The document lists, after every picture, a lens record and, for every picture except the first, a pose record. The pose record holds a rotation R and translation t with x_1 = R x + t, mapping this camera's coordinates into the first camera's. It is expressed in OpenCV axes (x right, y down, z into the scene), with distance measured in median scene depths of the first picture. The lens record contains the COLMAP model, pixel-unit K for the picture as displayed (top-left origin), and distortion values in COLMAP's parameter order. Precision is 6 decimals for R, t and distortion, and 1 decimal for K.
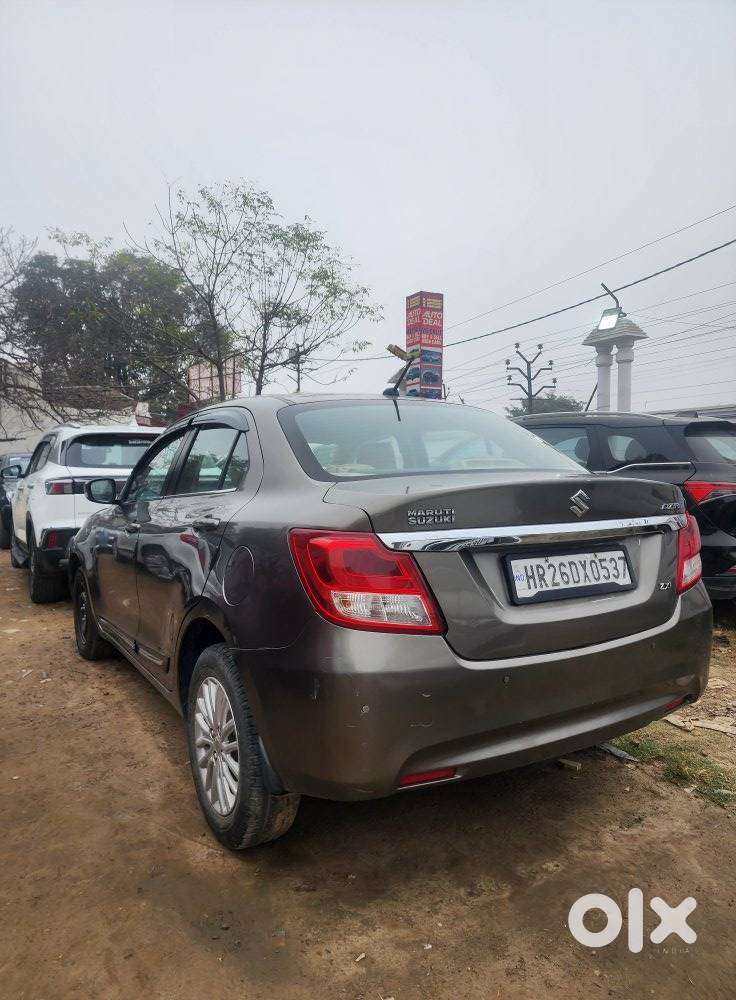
lens RADIAL K [[683.1, 0, 350.7], [0, 683.1, 484.9], [0, 0, 1]] dist [0.079265, -0.076886]
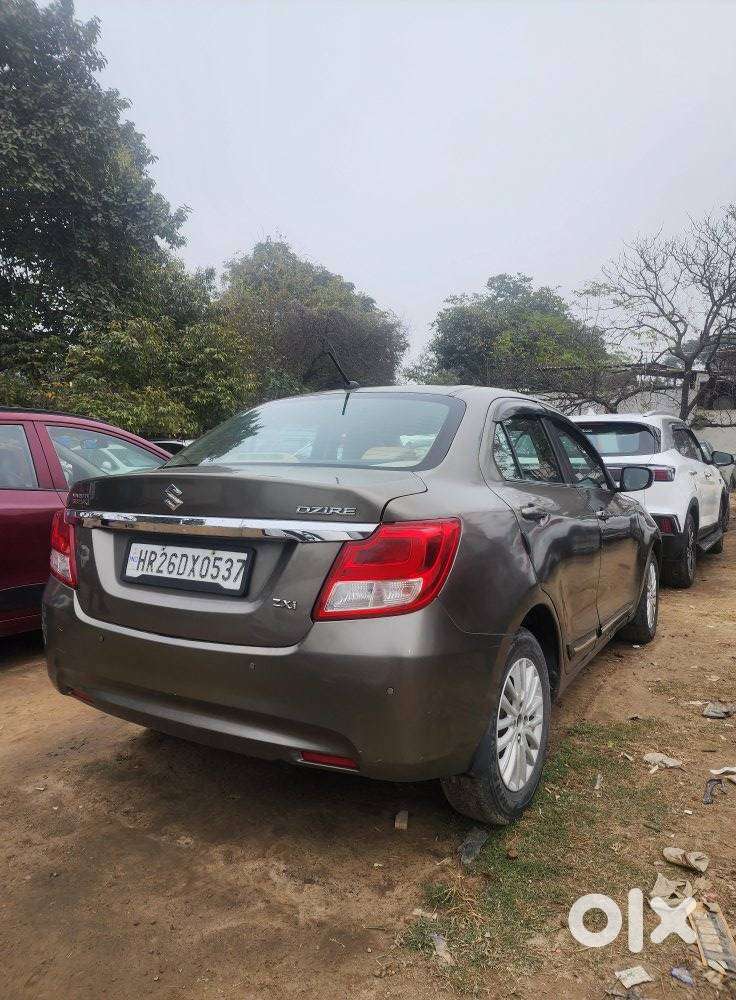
lens RADIAL K [[683.1, 0, 376.1], [0, 683.1, 477.5], [0, 0, 1]] dist [0.079265, -0.076886]
pose [[0.450773, 0.026834, -0.892235, 1.269153], [-0.016695, 0.999627, 0.021629, -0.027658], [0.892482, 0.005146, 0.451053, 0.738142]]
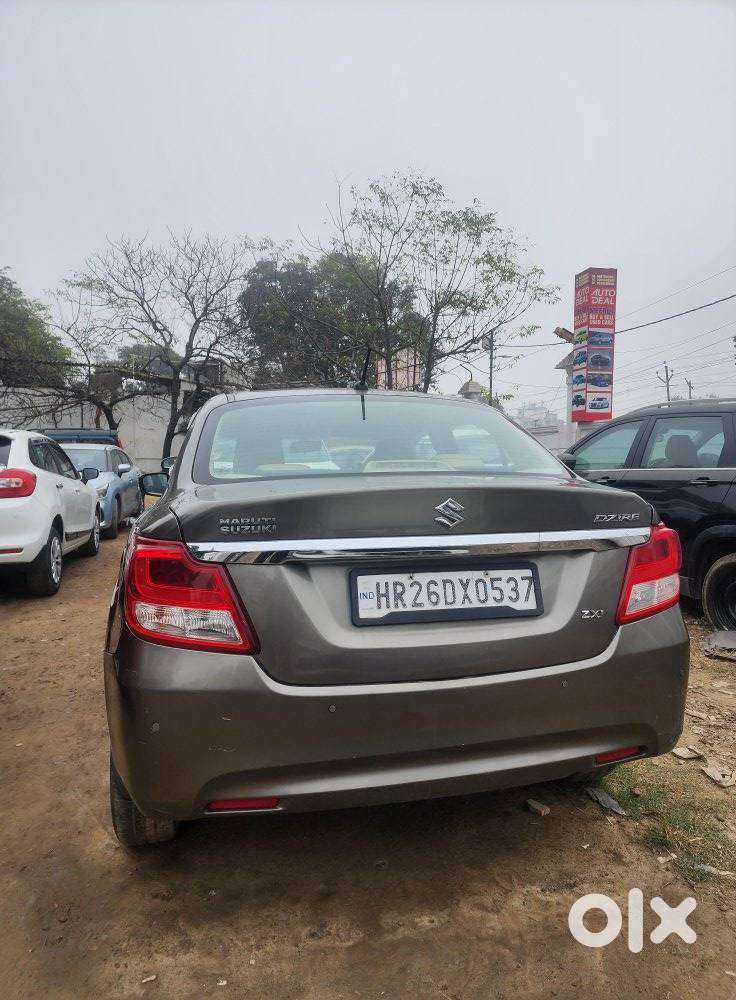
lens RADIAL K [[683.1, 0, 368.0], [0, 683.1, 485.2], [0, 0, 1]] dist [0.079265, -0.076886]
pose [[0.959633, 0.017558, -0.280707, 0.434446], [-0.012685, 0.999736, 0.019168, -0.022475], [0.280970, -0.014834, 0.959602, 0.128812]]
